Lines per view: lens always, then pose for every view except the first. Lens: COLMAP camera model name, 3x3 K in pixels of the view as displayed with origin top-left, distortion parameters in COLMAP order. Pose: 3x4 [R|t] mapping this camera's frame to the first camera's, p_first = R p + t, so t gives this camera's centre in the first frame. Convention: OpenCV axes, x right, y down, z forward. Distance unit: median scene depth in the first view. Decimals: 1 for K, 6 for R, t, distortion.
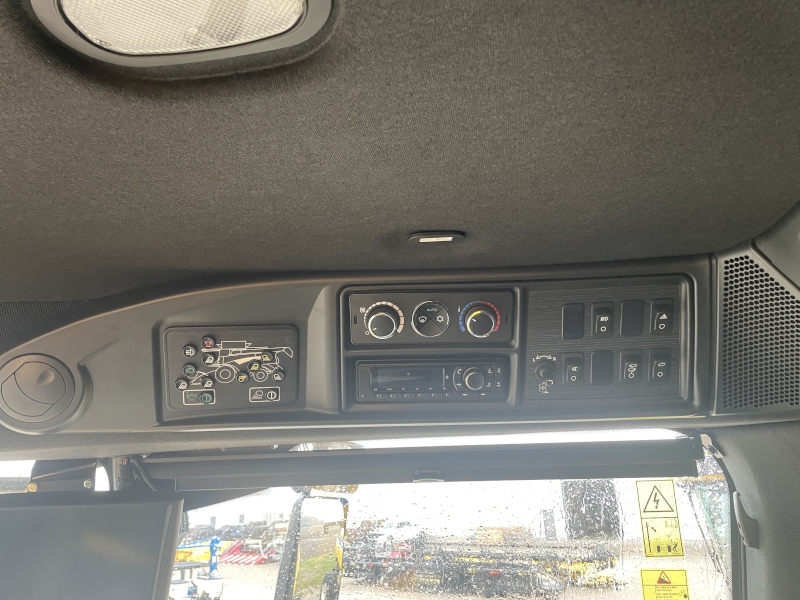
lens RADIAL K [[616.4, 0, 402.4], [0, 616.4, 295.6], [0, 0, 1]] dist [0.088808, -0.103786]
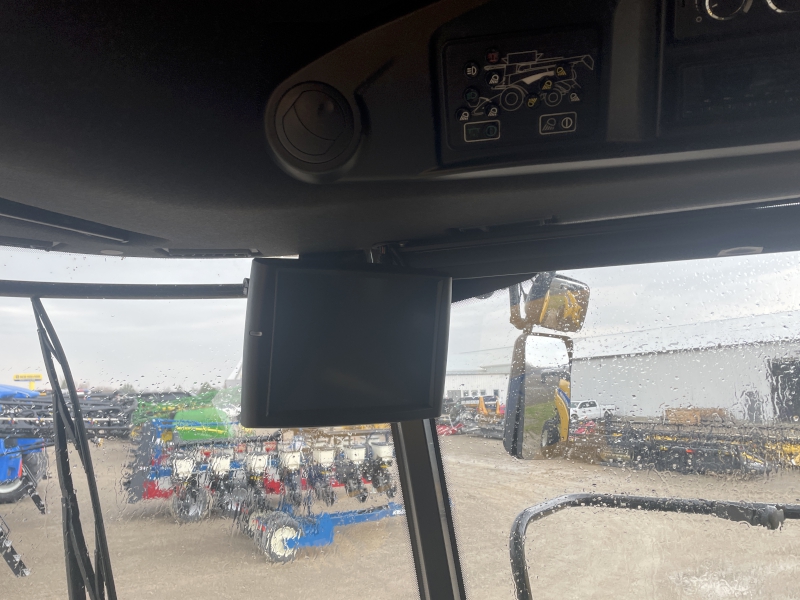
lens RADIAL K [[616.4, 0, 402.4], [0, 616.4, 295.6], [0, 0, 1]] dist [0.088808, -0.103786]
pose [[0.962344, -0.034302, -0.269660, -0.209452], [0.080262, 0.983635, 0.161310, 0.239657], [0.259714, -0.176879, 0.949348, 0.119735]]
